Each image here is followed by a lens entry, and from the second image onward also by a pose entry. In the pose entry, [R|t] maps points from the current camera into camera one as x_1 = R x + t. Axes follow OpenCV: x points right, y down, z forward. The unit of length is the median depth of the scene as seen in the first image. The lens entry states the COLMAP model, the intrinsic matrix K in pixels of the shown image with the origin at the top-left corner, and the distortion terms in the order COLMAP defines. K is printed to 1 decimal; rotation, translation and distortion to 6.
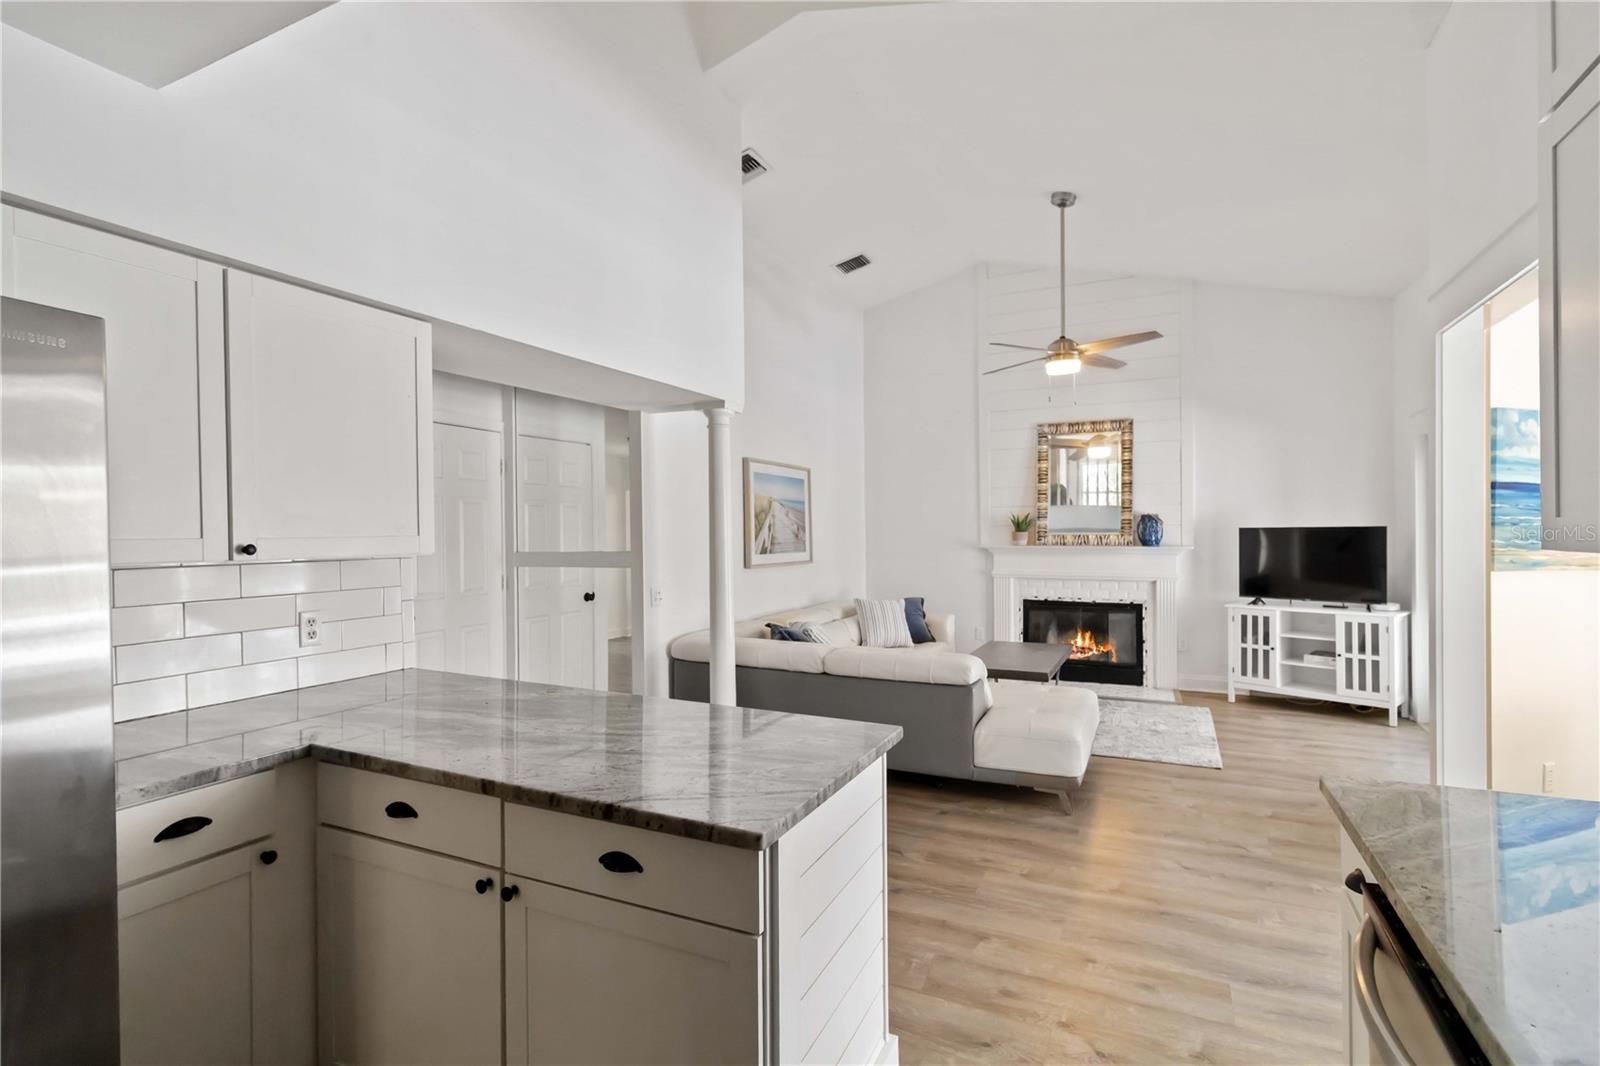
lens RADIAL K [[743.7, 0, 803.4], [0, 743.7, 539.9], [0, 0, 1]] dist [0.003192, -0.001761]
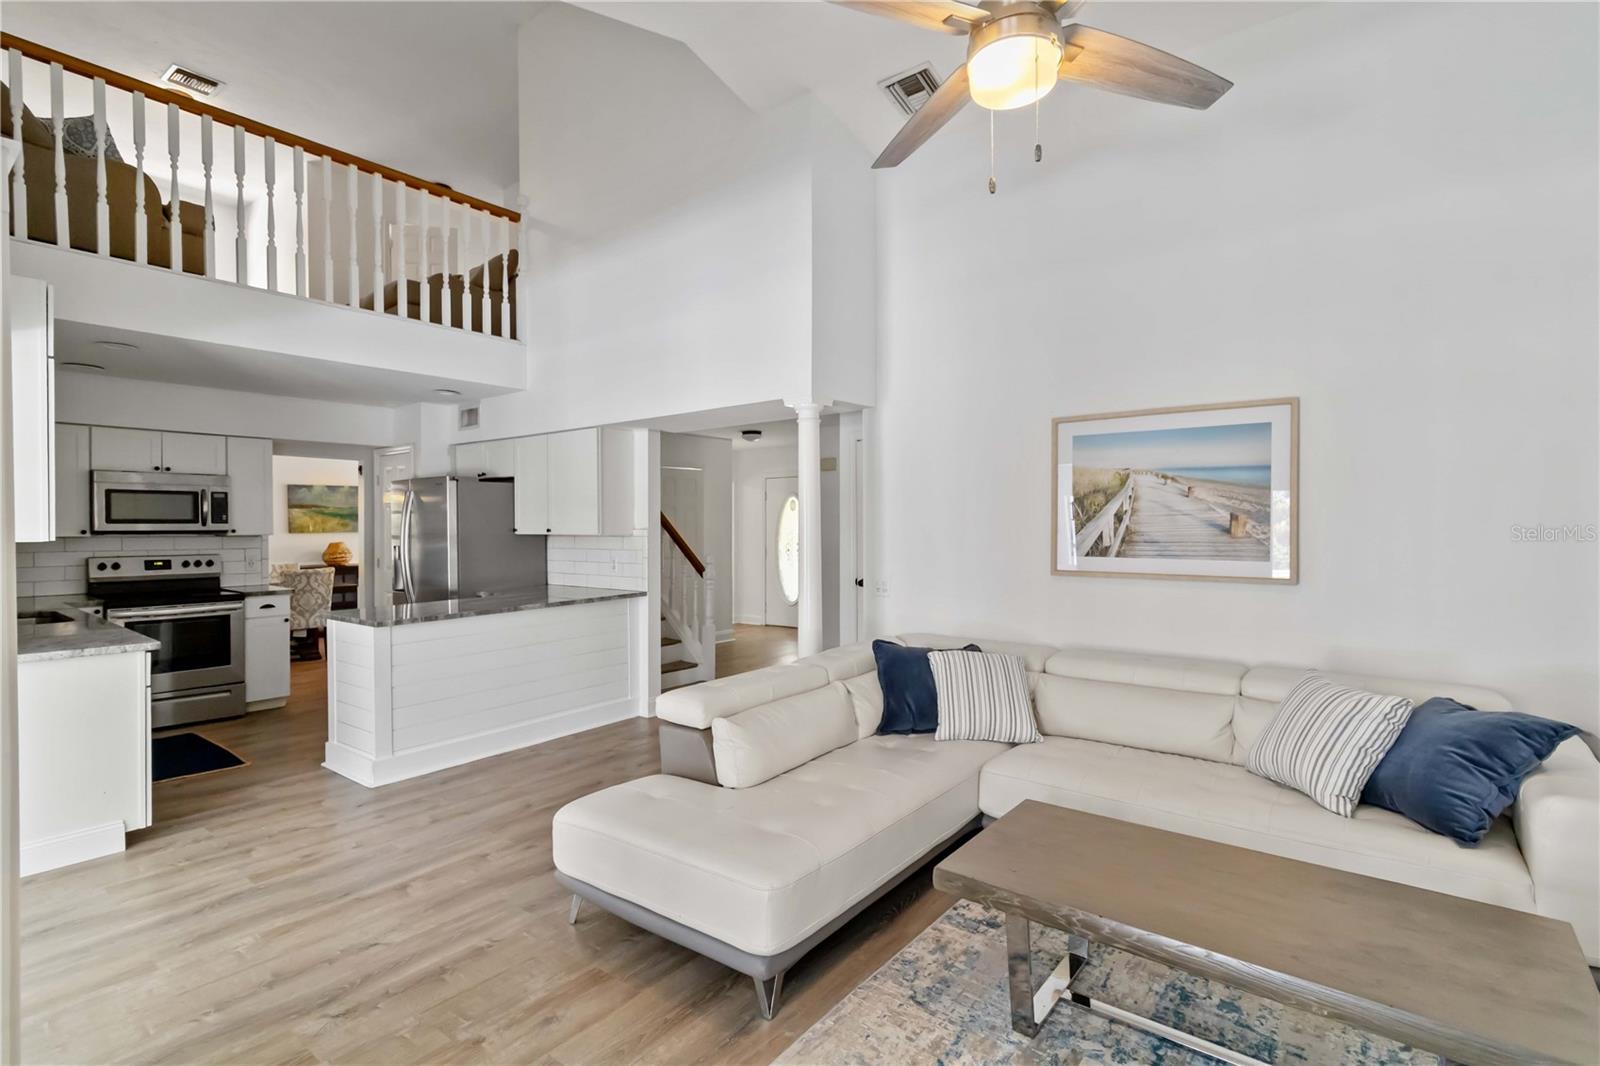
lens RADIAL K [[743.7, 0, 797.8], [0, 743.7, 536.0], [0, 0, 1]] dist [0.003192, -0.001761]
pose [[-0.203434, 0.029354, -0.978649, 0.660024], [-0.001682, 0.999539, 0.030330, -0.018975], [0.979087, 0.007816, -0.203291, 0.885345]]
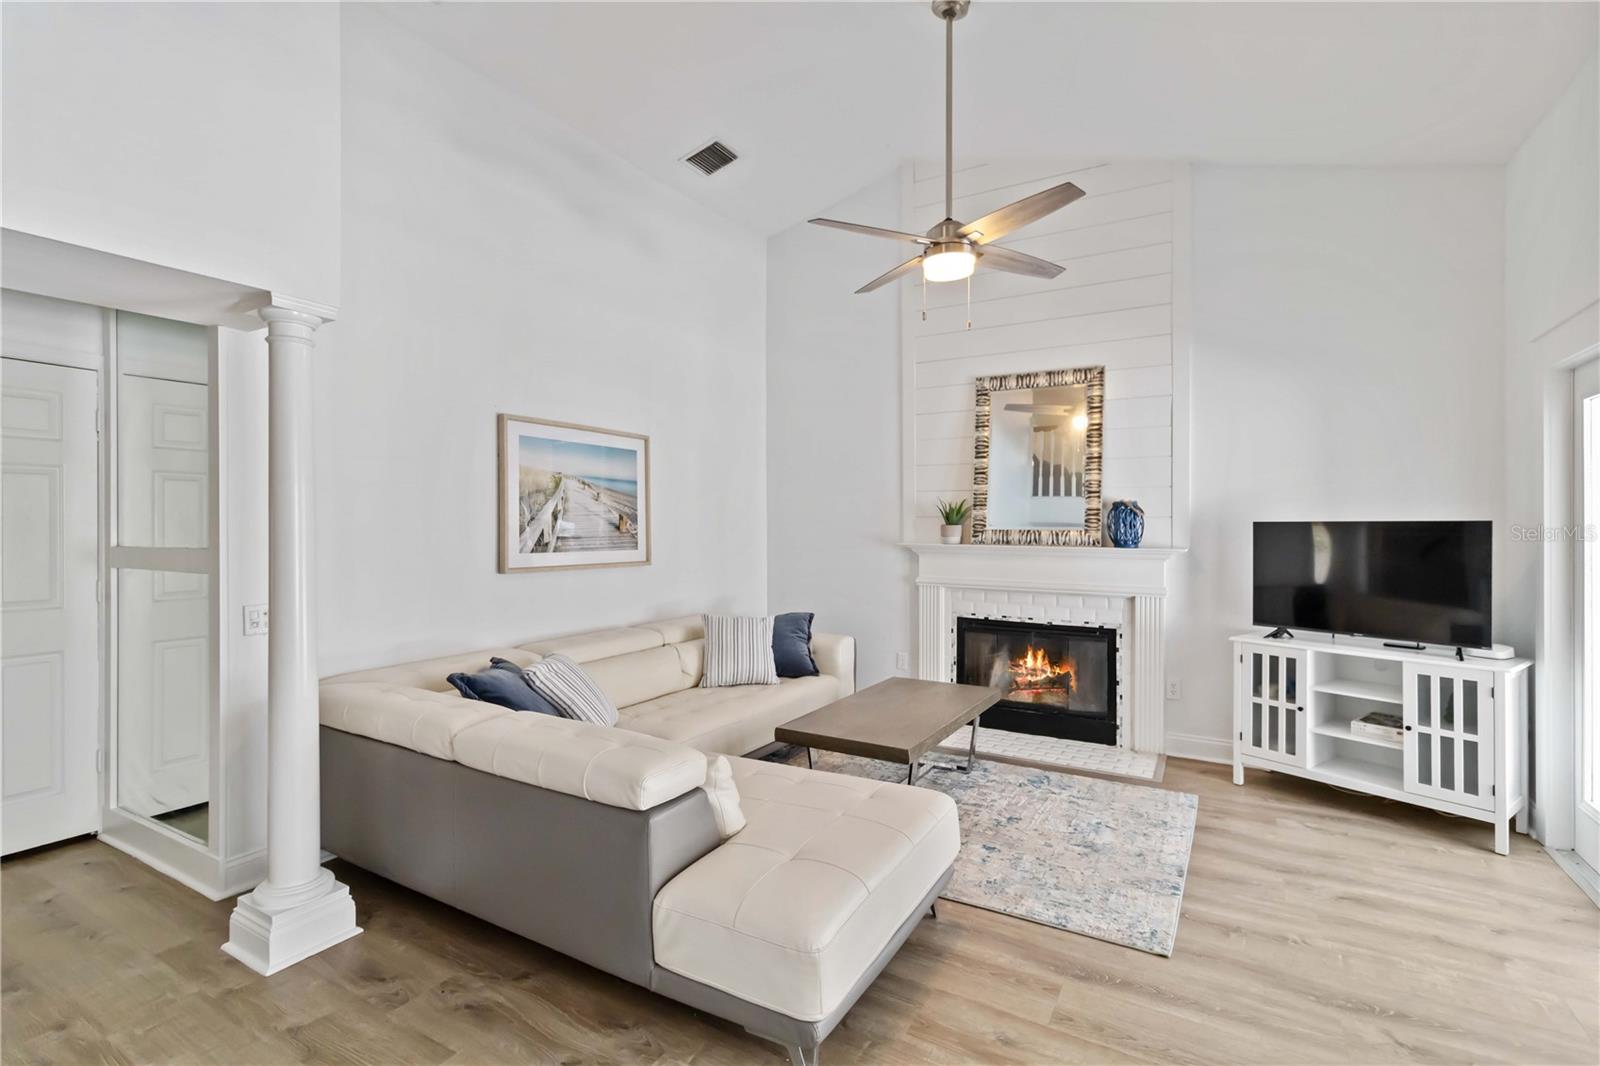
lens RADIAL K [[743.7, 0, 793.6], [0, 743.7, 527.5], [0, 0, 1]] dist [0.003192, -0.001761]
pose [[0.996291, 0.010073, -0.085457, 0.249336], [-0.010626, 0.999925, -0.006015, -0.002868], [0.085390, 0.006901, 0.996324, 0.322393]]
